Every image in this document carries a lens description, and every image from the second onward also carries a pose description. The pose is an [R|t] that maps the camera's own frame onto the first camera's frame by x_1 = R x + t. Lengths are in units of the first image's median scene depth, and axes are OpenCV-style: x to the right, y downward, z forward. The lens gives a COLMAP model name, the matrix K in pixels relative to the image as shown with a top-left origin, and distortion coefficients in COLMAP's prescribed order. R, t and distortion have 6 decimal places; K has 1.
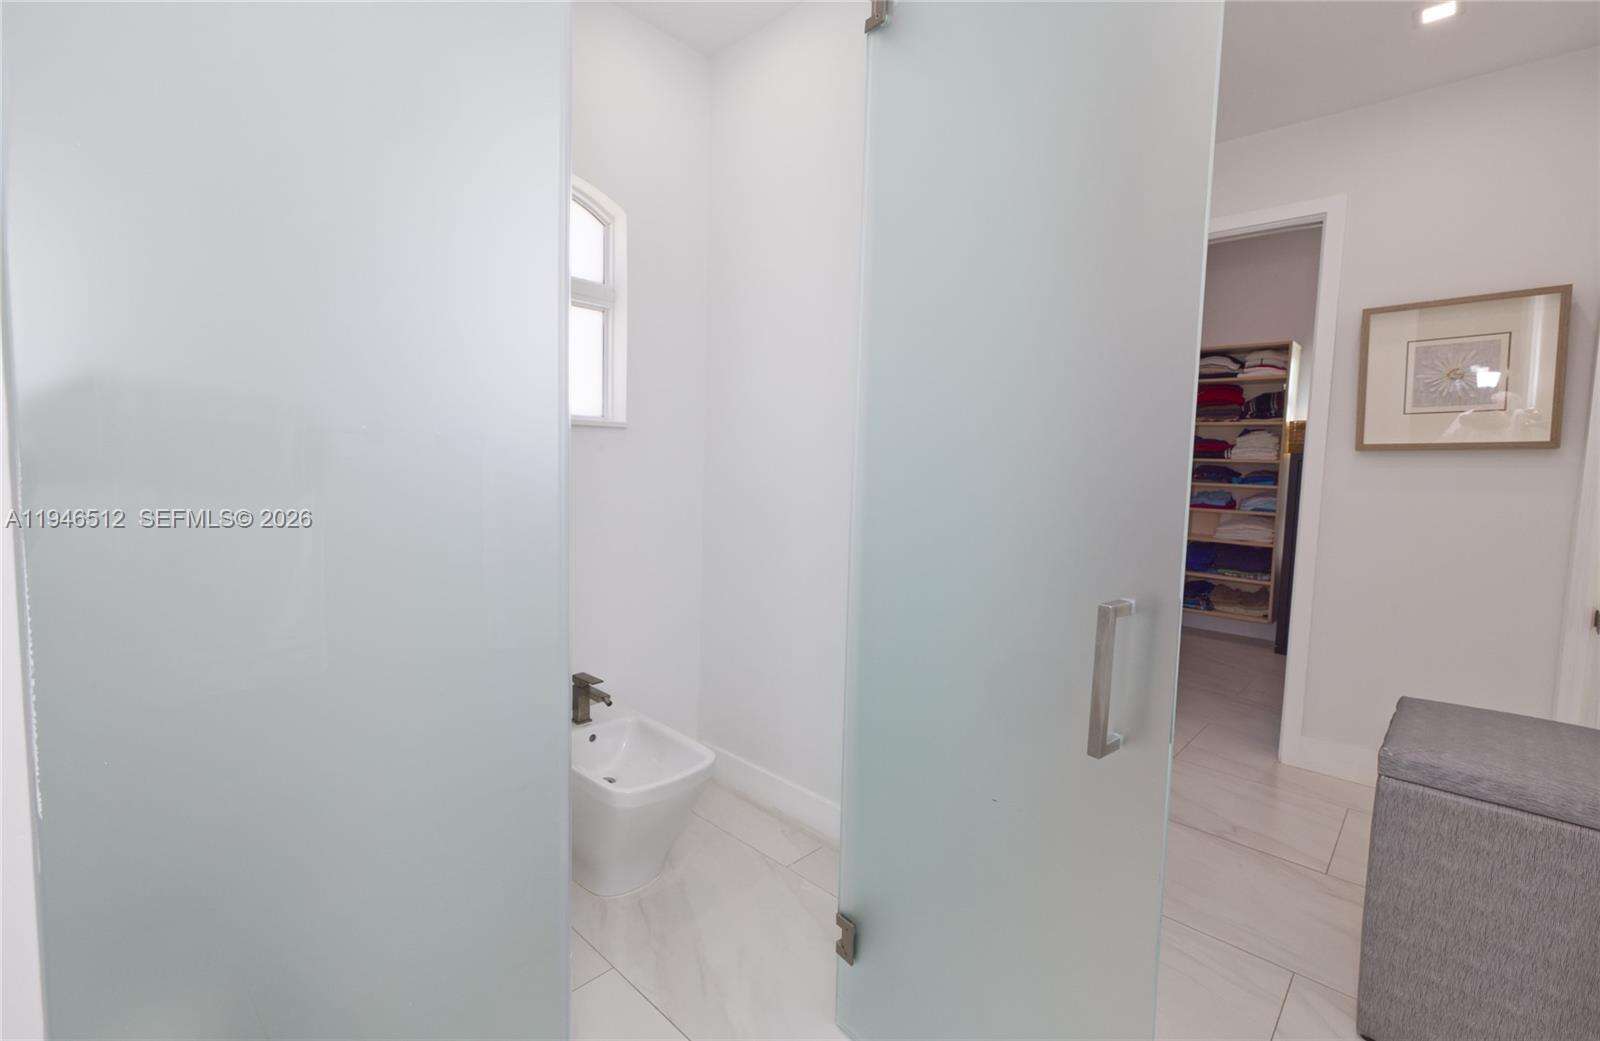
lens RADIAL K [[698.0, 0, 800.0], [0, 698.0, 520.5], [0, 0, 1]] dist [0.000763, -0.000057]
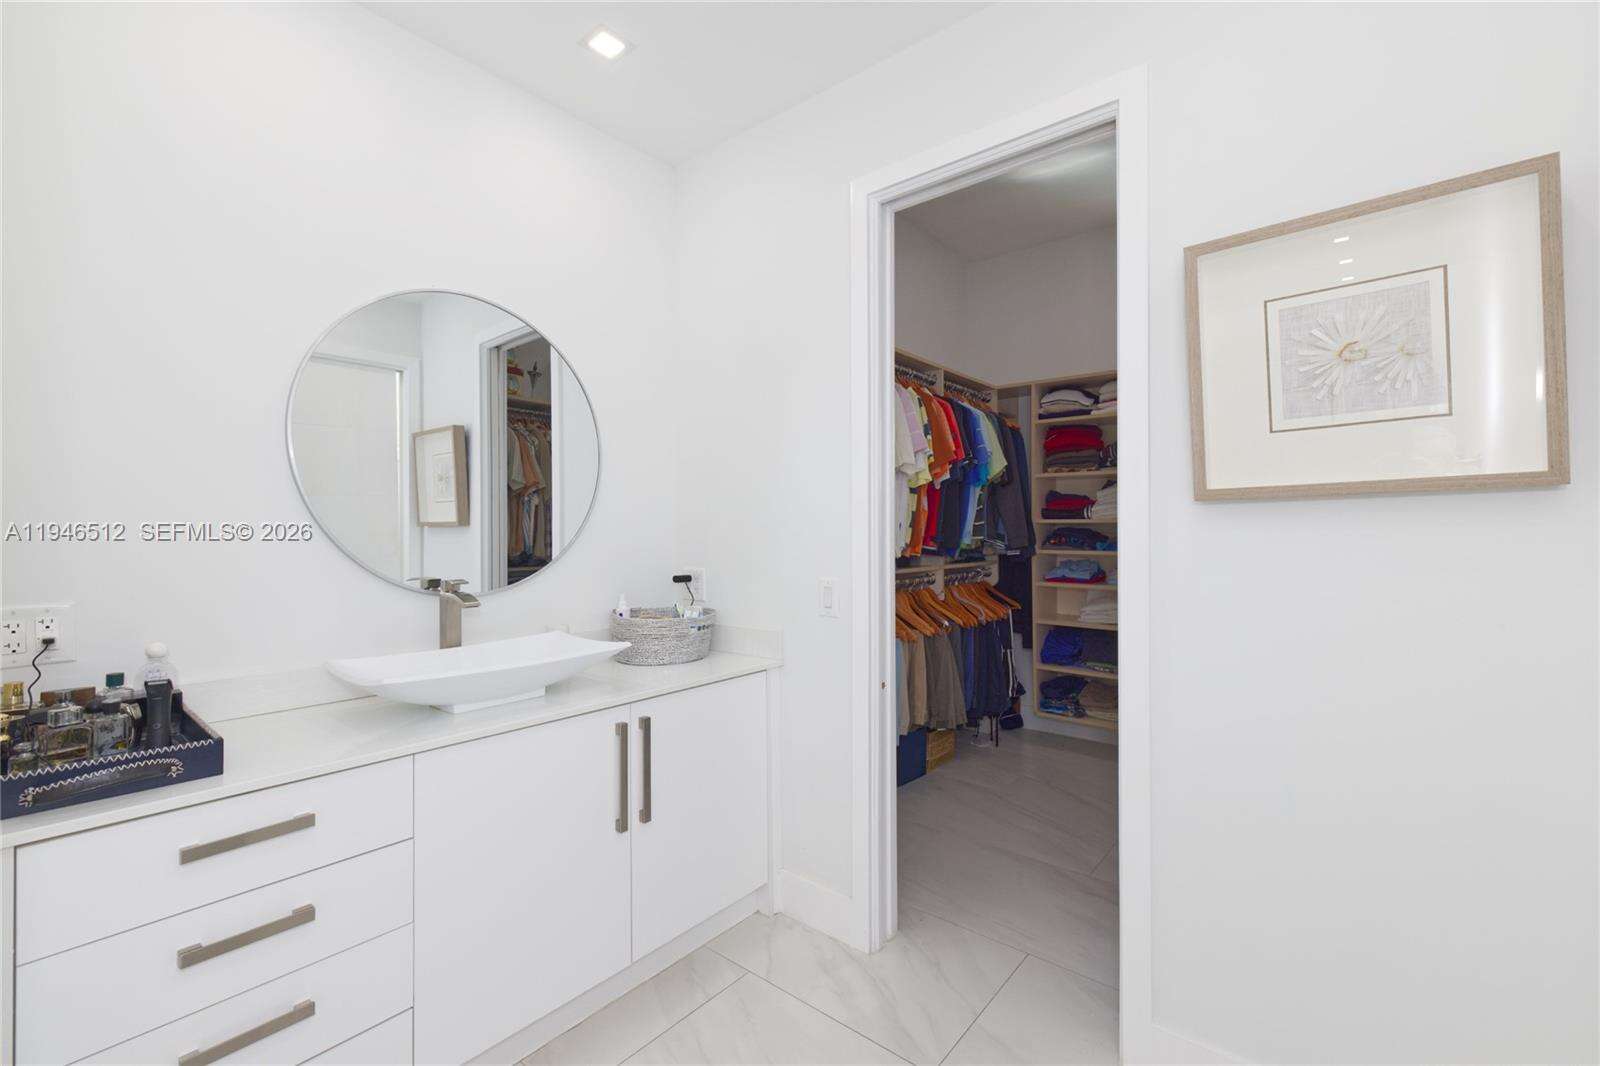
lens RADIAL K [[691.7, 0, 800.0], [0, 691.7, 533.0], [0, 0, 1]] dist [0.004080, 0.000304]
pose [[0.997147, -0.029035, 0.069673, 0.243227], [0.034492, 0.996322, -0.078442, -0.023605], [-0.067139, 0.080621, 0.994481, 0.261424]]
